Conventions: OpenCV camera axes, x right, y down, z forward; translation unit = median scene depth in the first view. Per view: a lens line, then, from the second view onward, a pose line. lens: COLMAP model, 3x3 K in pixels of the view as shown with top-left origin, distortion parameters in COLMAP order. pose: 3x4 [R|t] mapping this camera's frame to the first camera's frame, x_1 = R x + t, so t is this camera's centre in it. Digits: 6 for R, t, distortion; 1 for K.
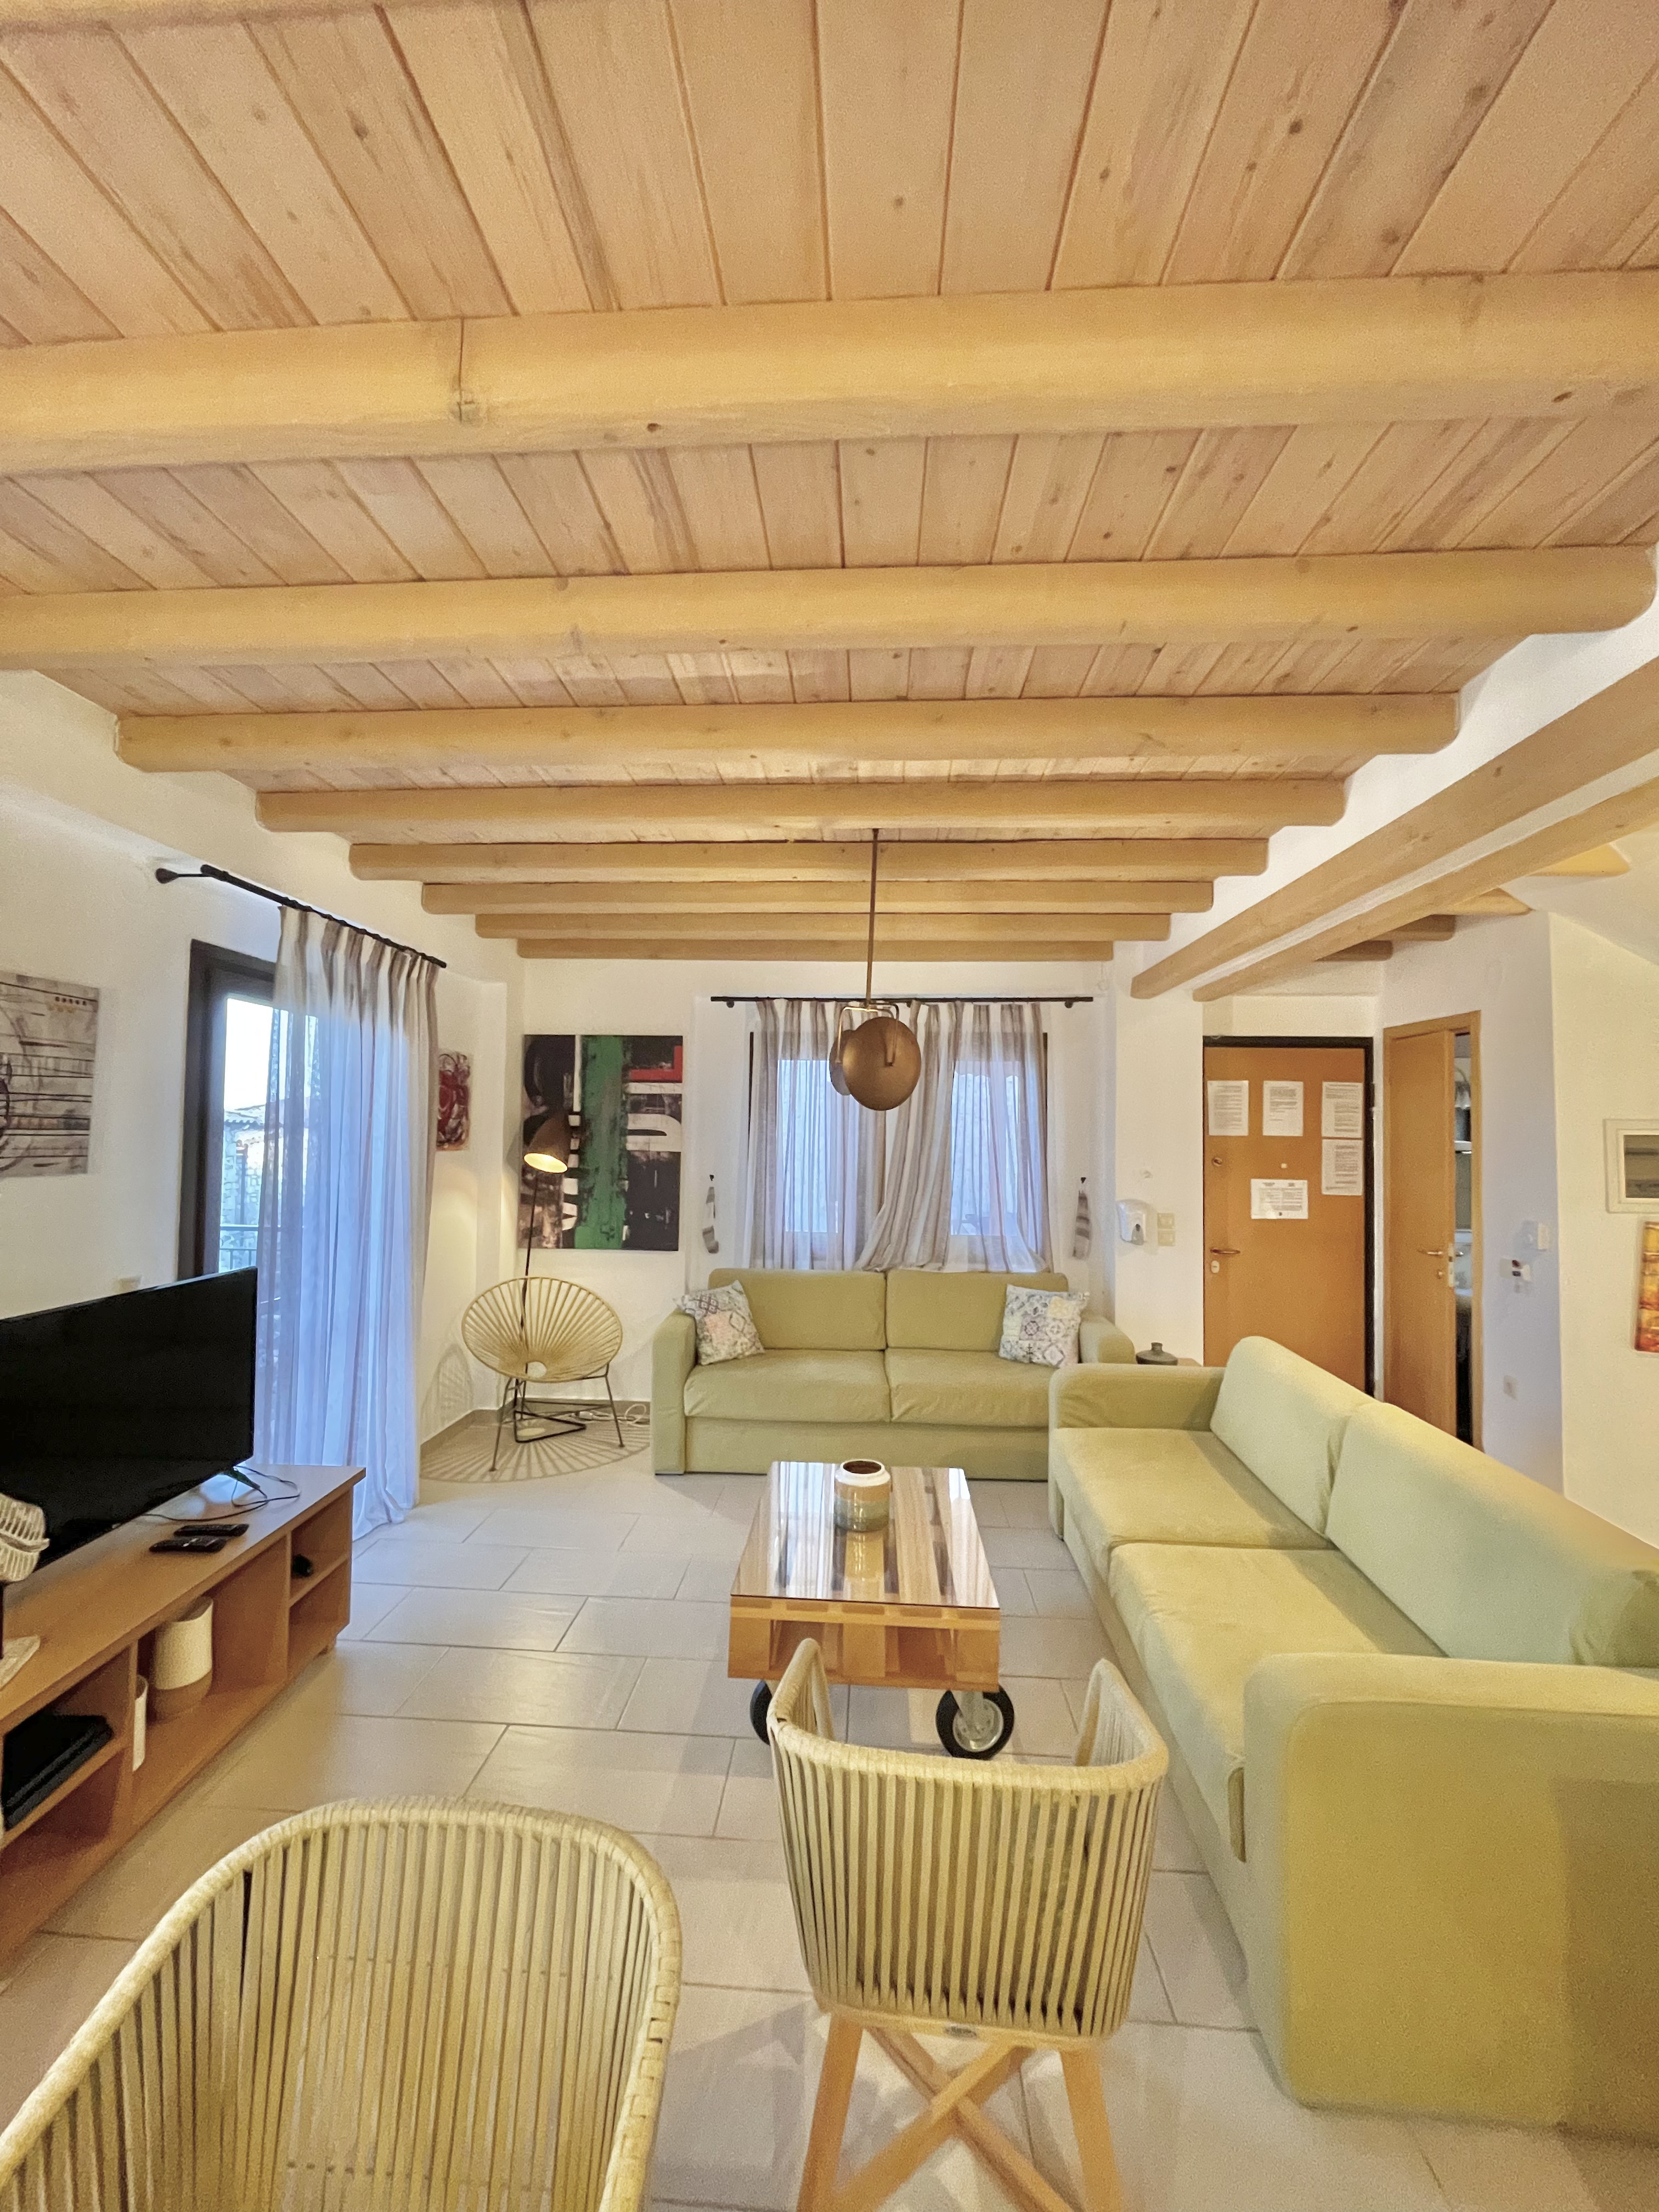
lens RADIAL K [[908.2, 0, 825.2], [0, 908.2, 1116.1], [0, 0, 1]] dist [0.000726, 0.000079]
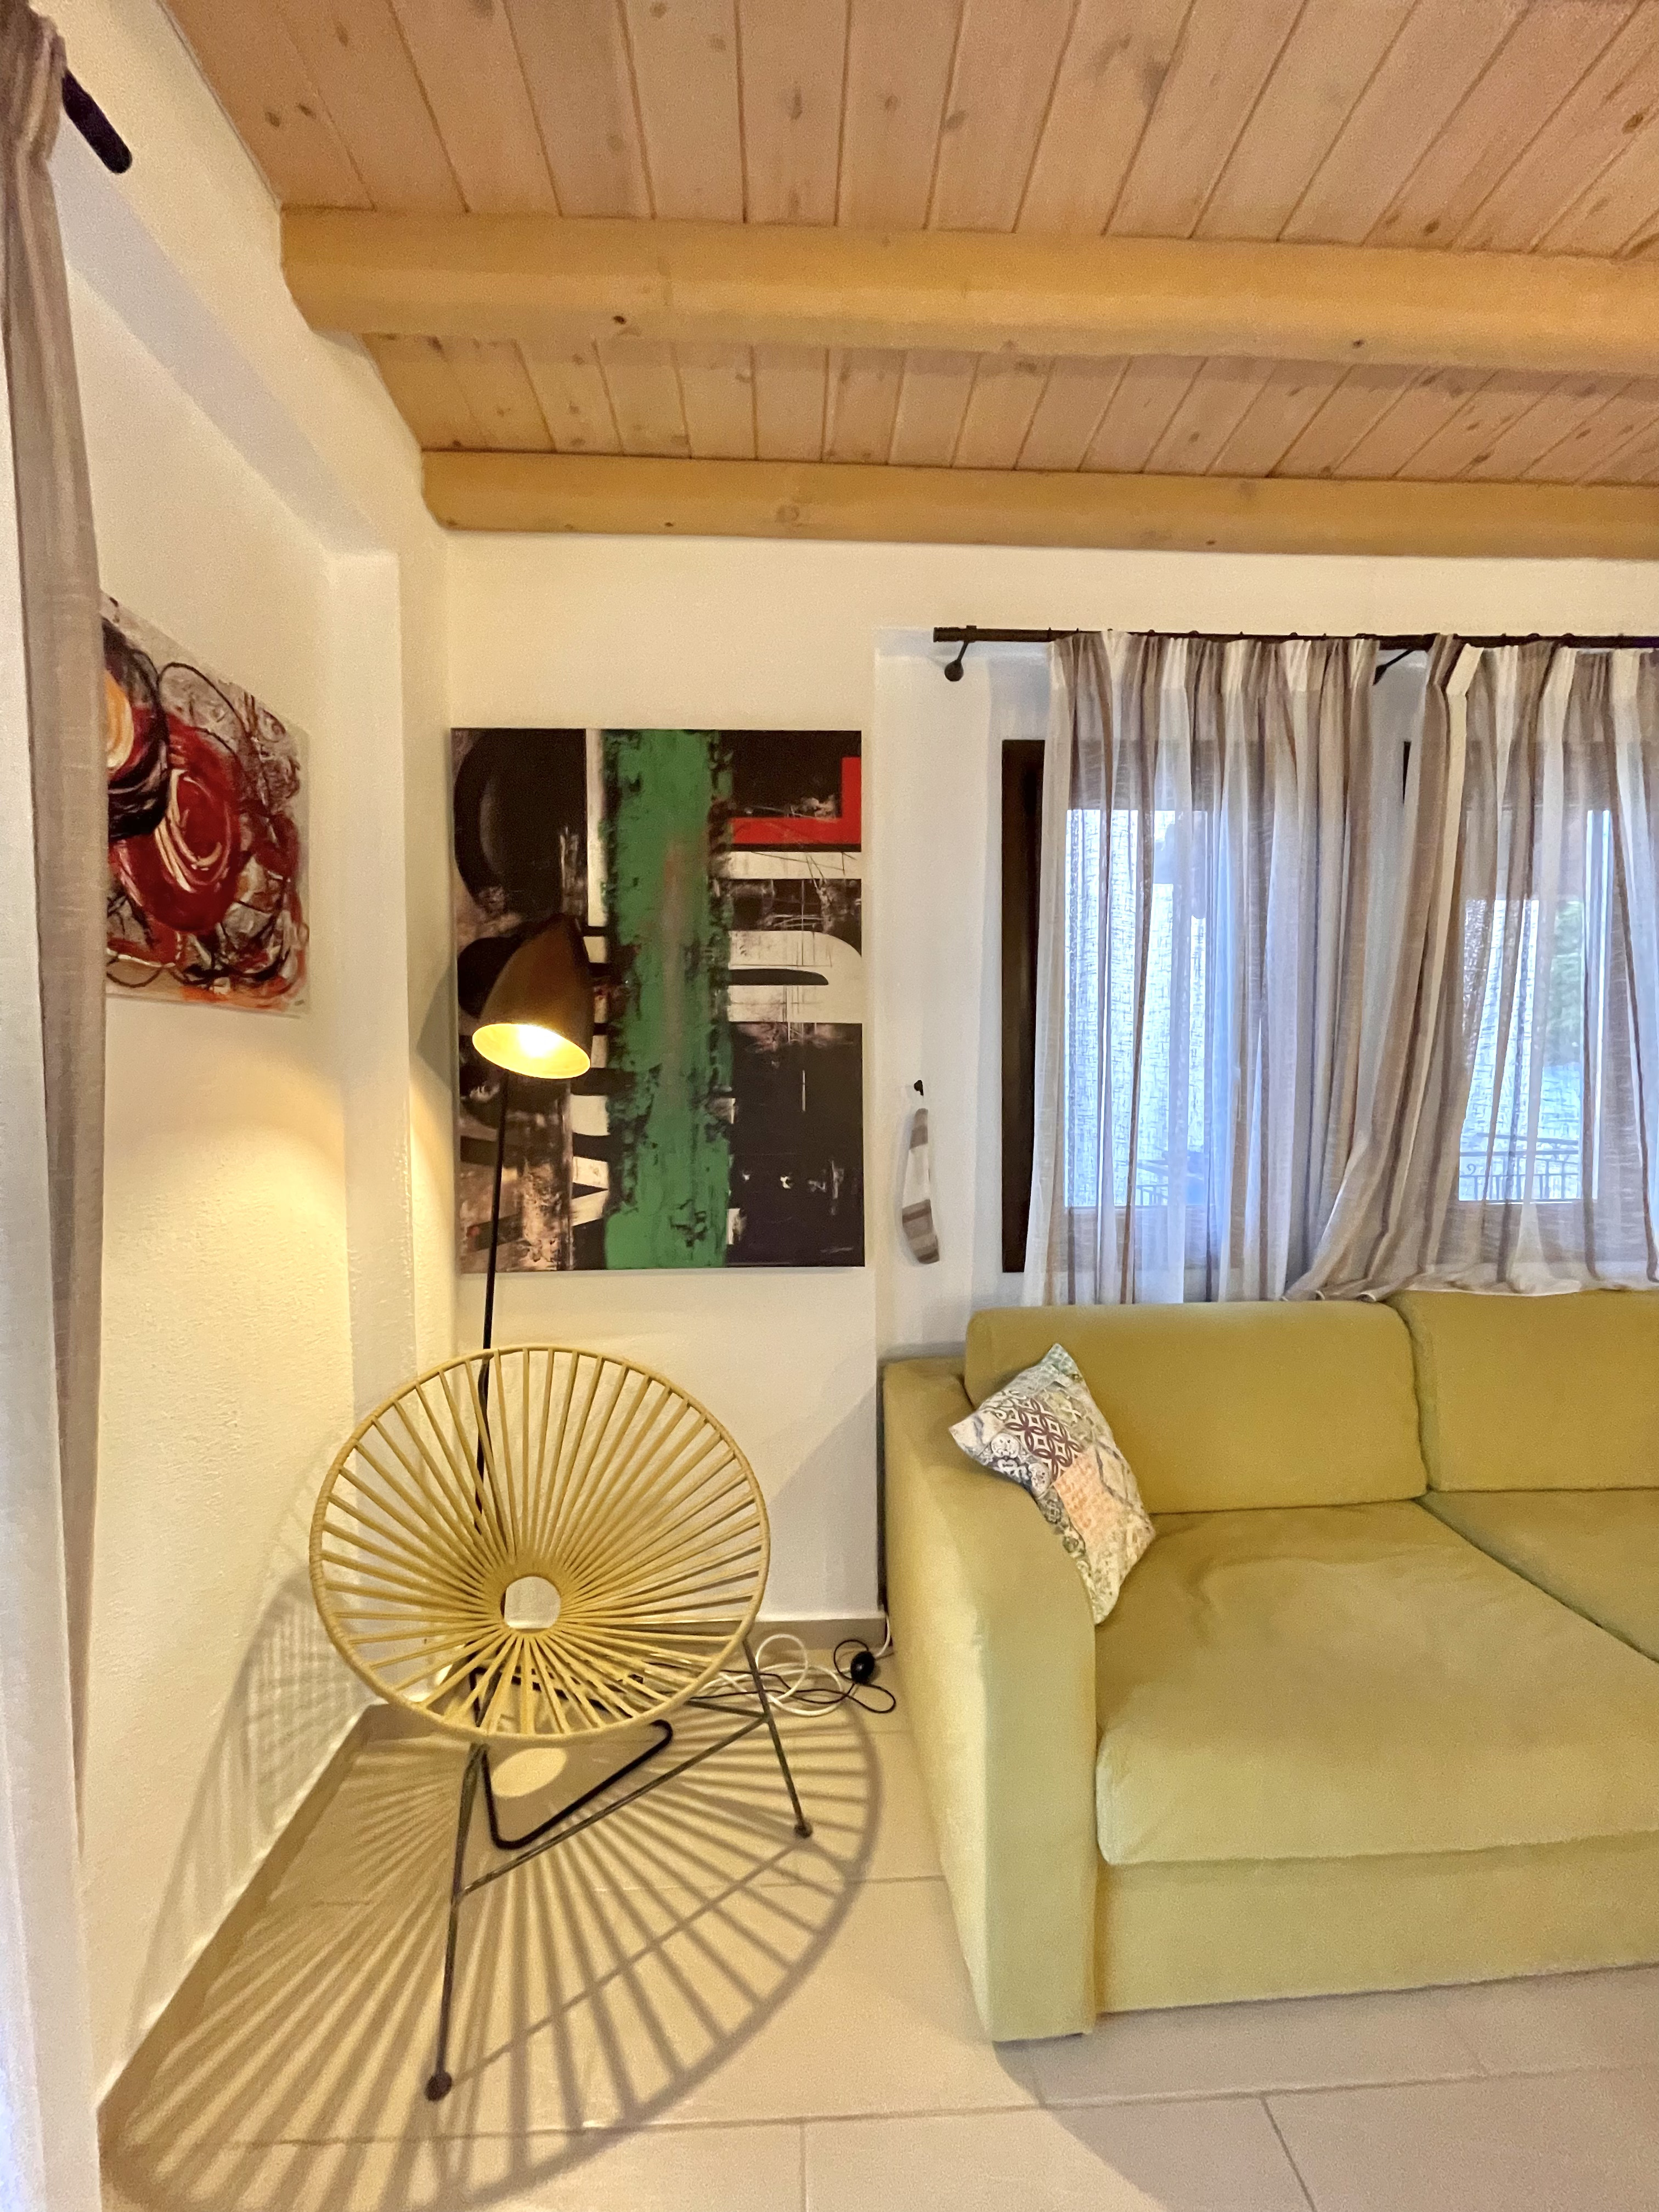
lens RADIAL K [[908.2, 0, 825.2], [0, 908.2, 1116.1], [0, 0, 1]] dist [0.000726, 0.000079]
pose [[0.994127, -0.027153, 0.104761, -0.219429], [0.020115, 0.997505, 0.067663, 0.052896], [-0.106337, -0.065159, 0.992193, 0.594175]]
